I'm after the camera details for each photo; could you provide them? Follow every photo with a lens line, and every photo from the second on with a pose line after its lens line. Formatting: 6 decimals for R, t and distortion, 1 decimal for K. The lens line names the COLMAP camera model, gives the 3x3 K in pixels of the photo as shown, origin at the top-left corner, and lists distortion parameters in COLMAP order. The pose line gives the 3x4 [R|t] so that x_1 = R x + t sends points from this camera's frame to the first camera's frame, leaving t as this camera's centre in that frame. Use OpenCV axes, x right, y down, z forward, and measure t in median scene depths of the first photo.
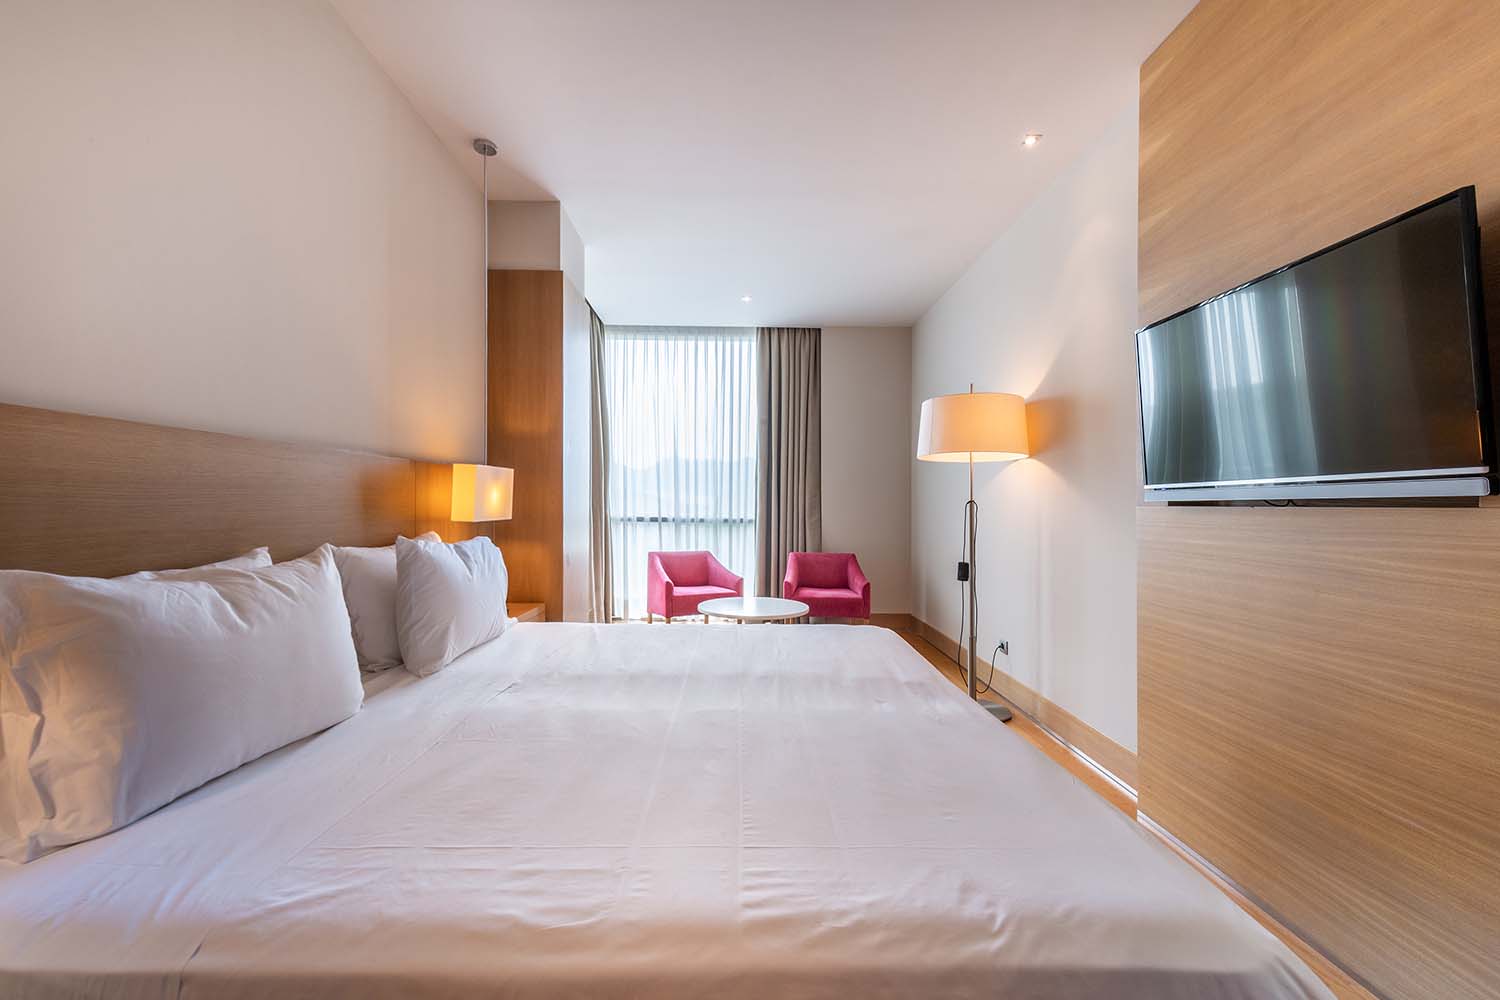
lens RADIAL K [[580.6, 0, 754.3], [0, 580.6, 506.1], [0, 0, 1]] dist [0.006971, -0.006201]
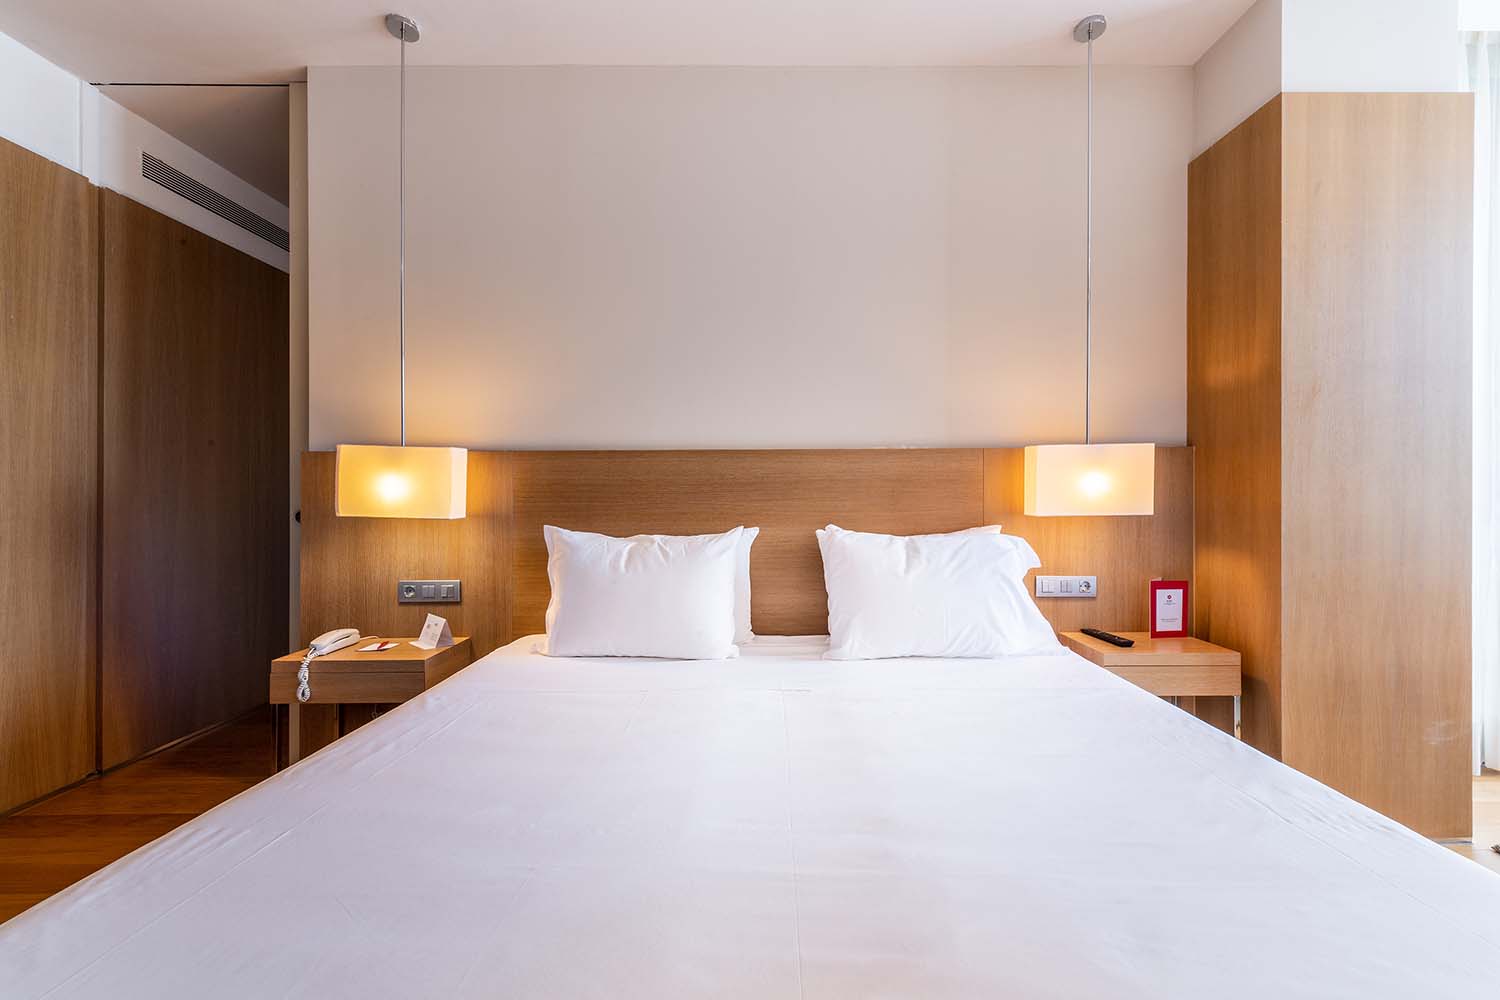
lens RADIAL K [[580.6, 0, 754.3], [0, 580.6, 506.1], [0, 0, 1]] dist [0.006971, -0.006201]
pose [[-0.002824, 0.003638, -0.999989, 0.579540], [0.002263, 0.999991, 0.003631, 0.016241], [0.999993, -0.002252, -0.002833, 1.075747]]
